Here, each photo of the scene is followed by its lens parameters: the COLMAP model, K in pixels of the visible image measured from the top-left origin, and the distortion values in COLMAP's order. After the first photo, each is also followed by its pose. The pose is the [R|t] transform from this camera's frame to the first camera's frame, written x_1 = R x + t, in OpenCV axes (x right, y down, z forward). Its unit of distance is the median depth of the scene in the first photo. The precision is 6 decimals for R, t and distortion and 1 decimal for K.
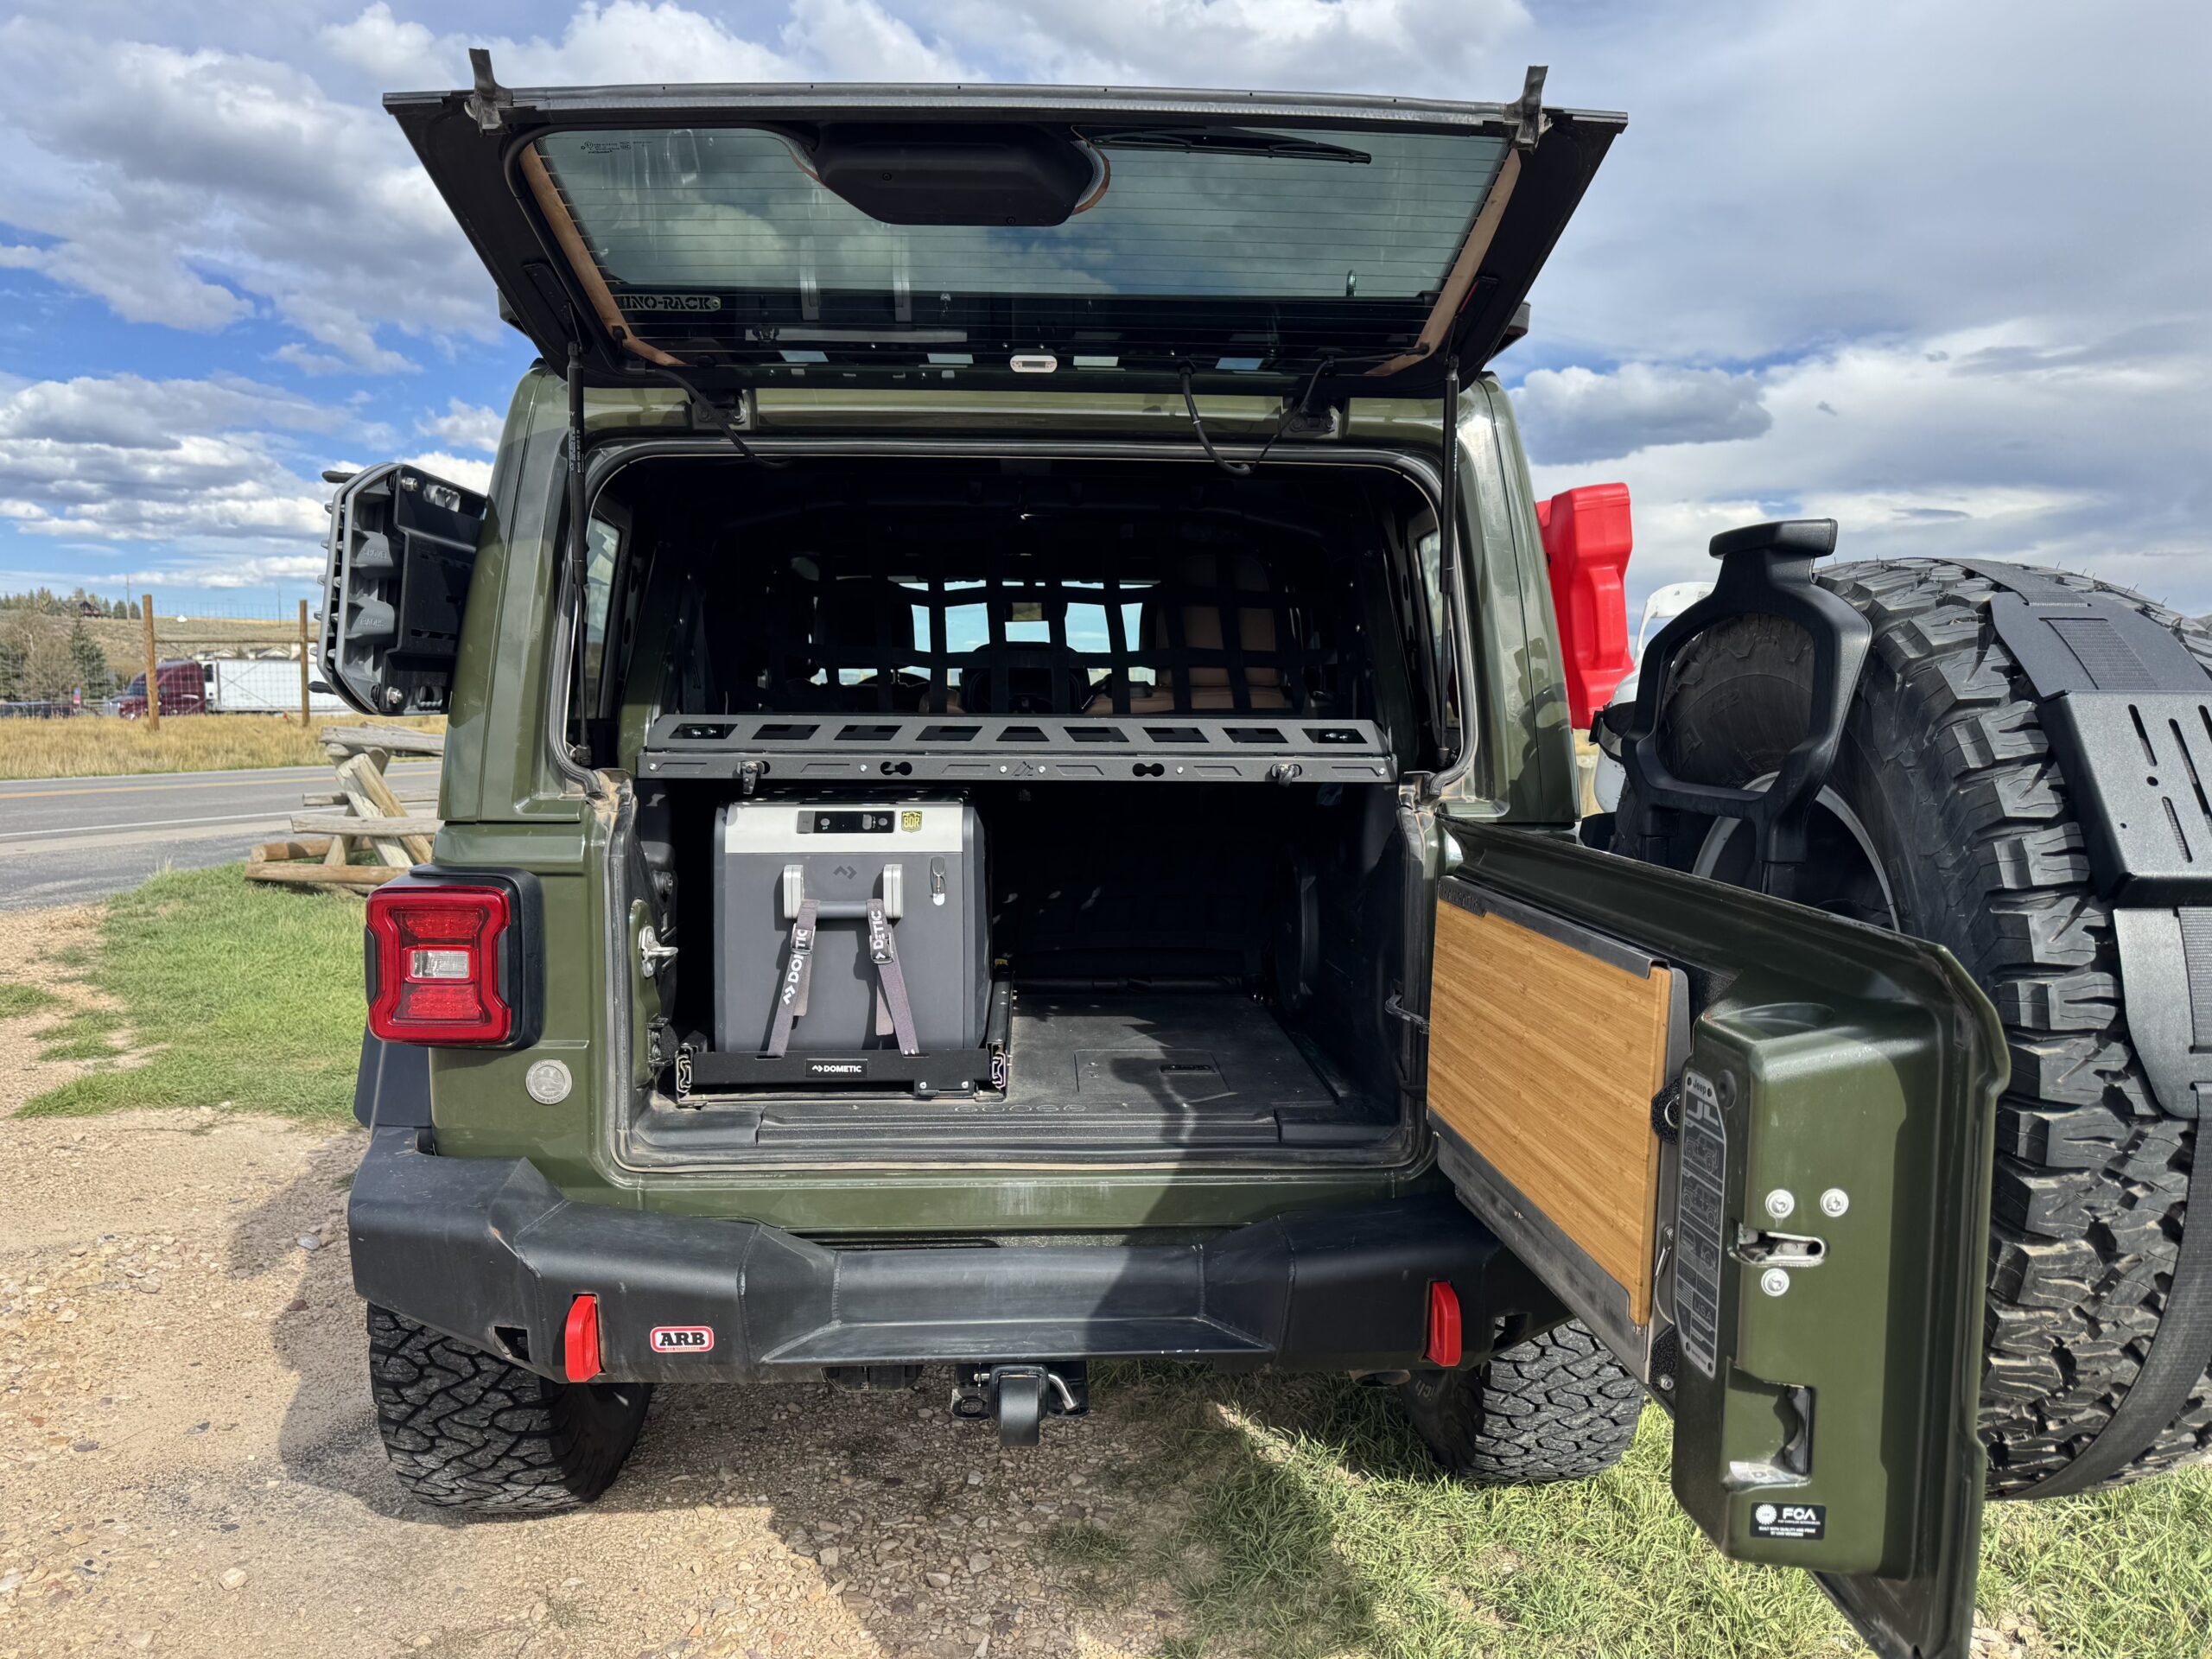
lens RADIAL K [[1571.7, 0, 971.5], [0, 1571.7, 837.0], [0, 0, 1]] dist [0.091309, -0.202546]
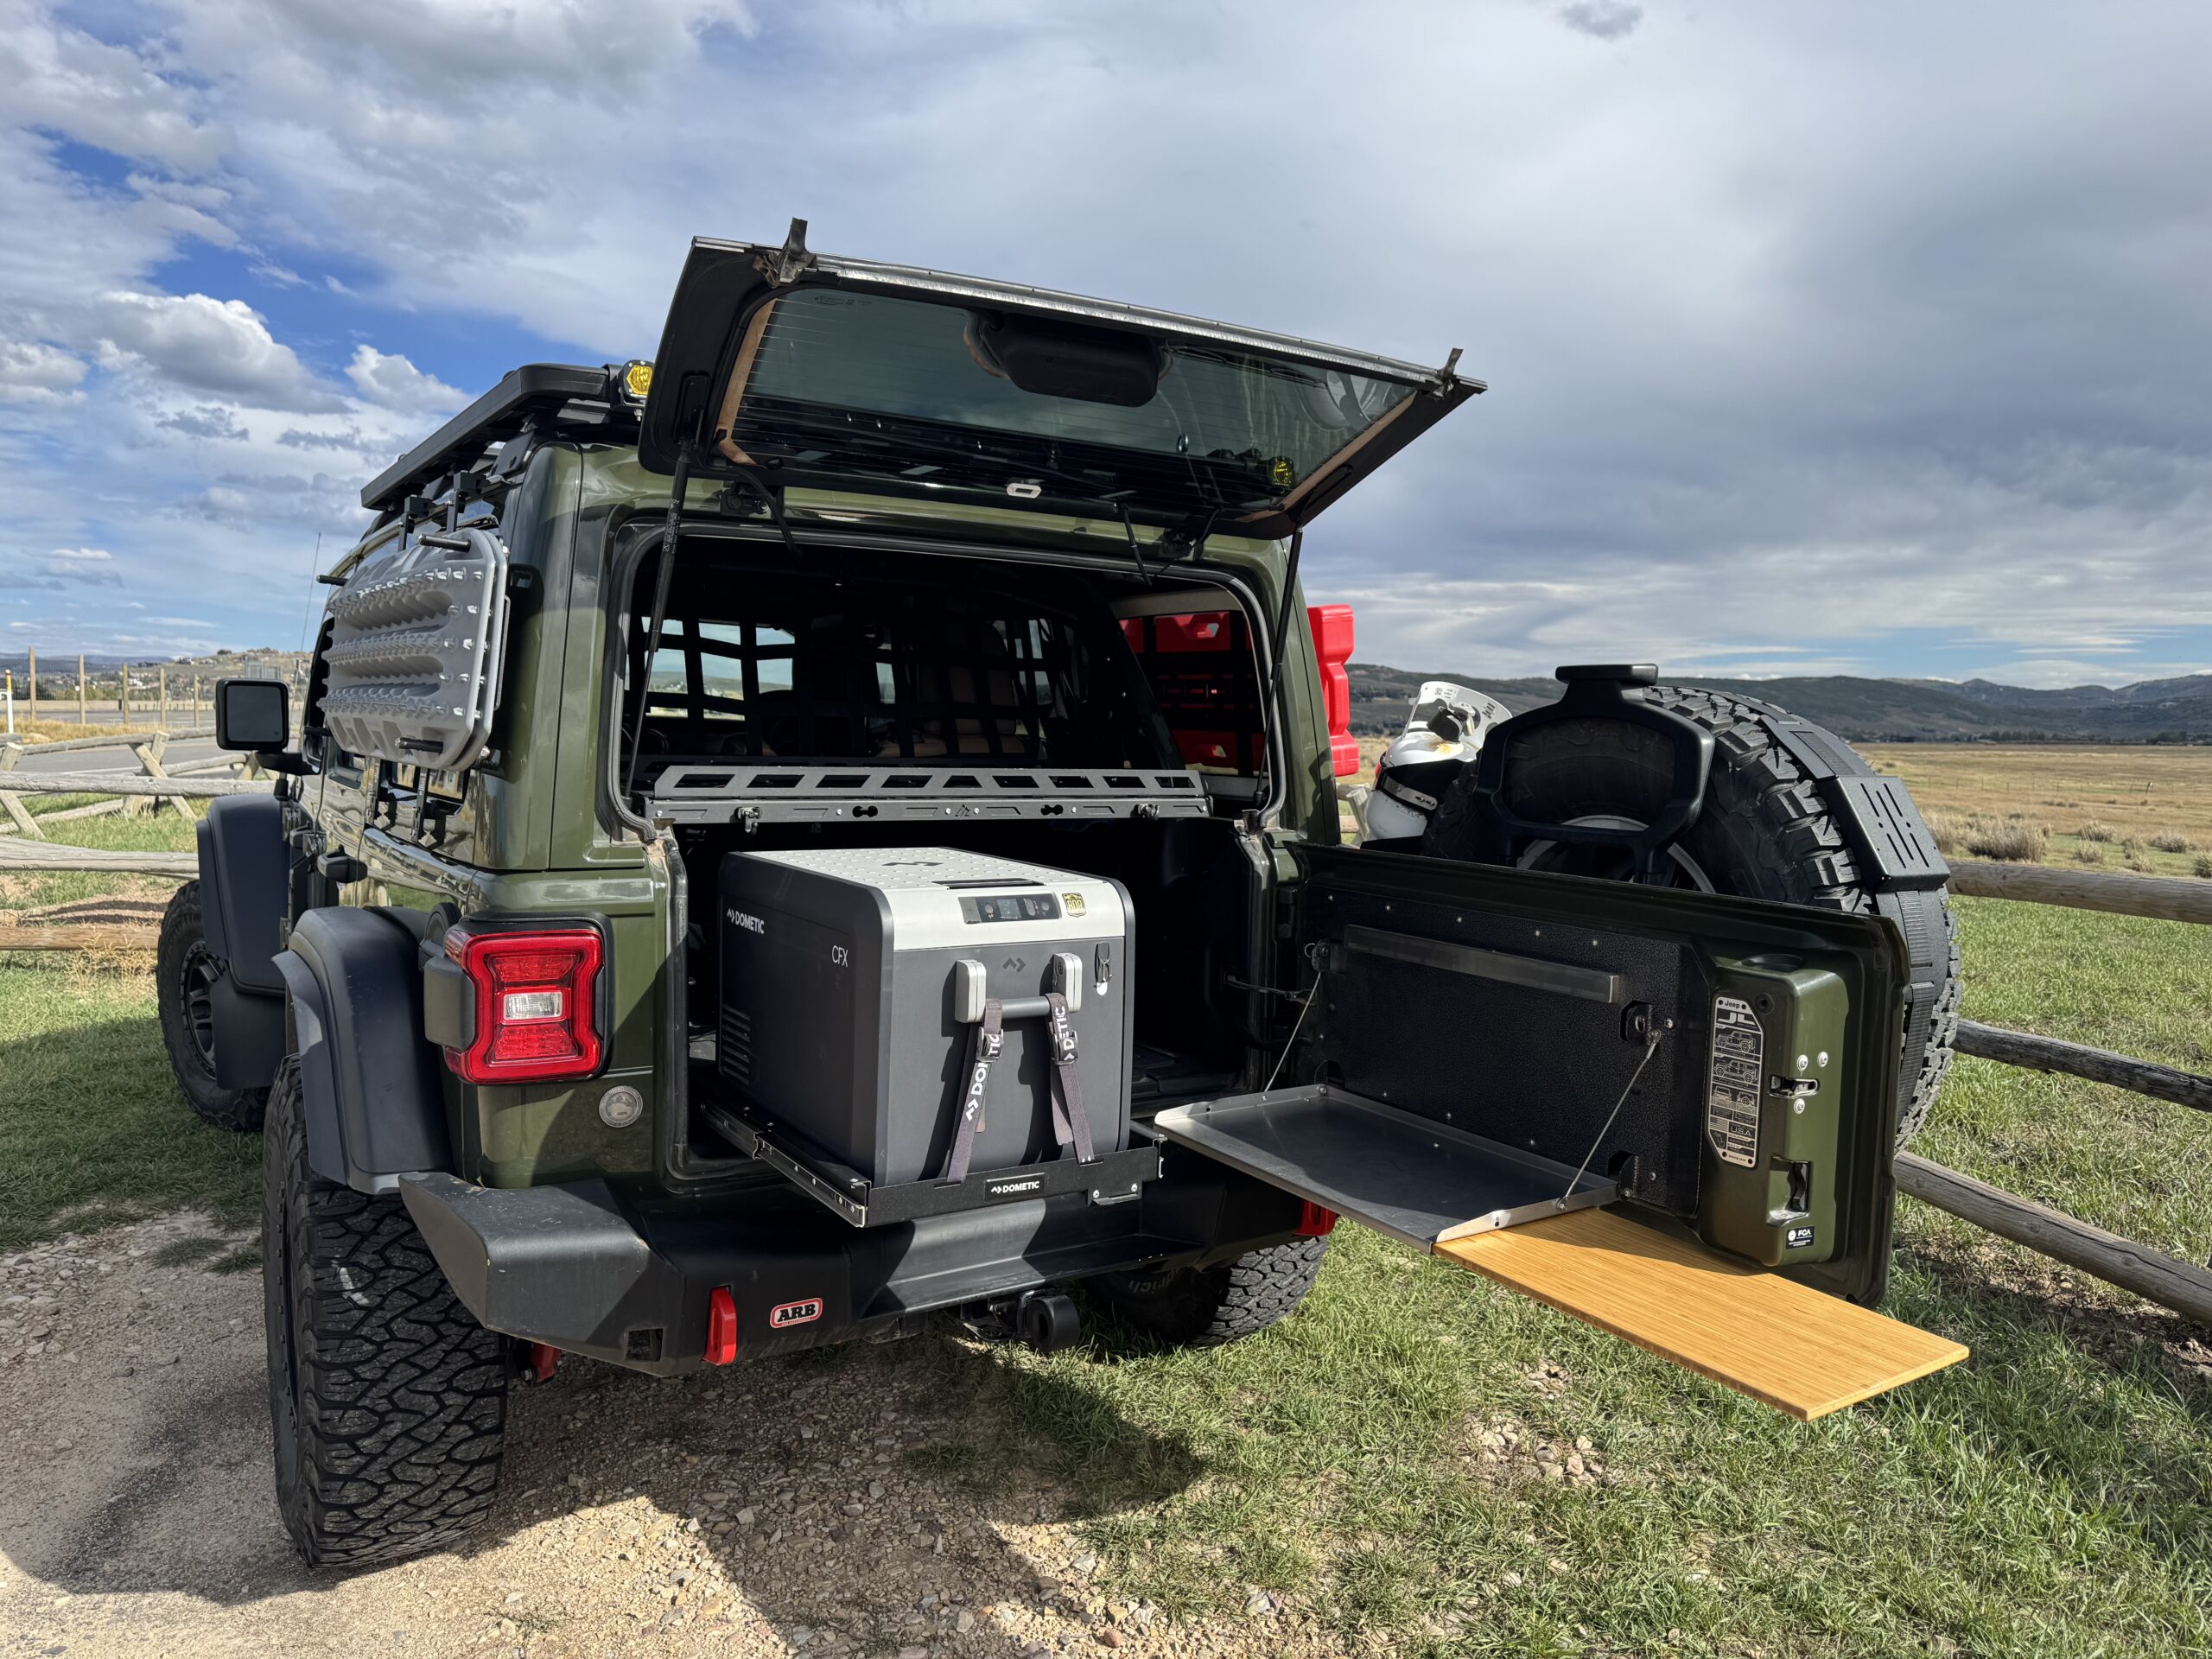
lens RADIAL K [[1571.7, 0, 971.5], [0, 1571.7, 837.0], [0, 0, 1]] dist [0.091309, -0.202546]
pose [[0.873312, -0.022762, 0.486630, -0.581149], [0.024168, 0.999702, 0.003388, -0.028190], [-0.486562, 0.008802, 0.873602, -0.066687]]
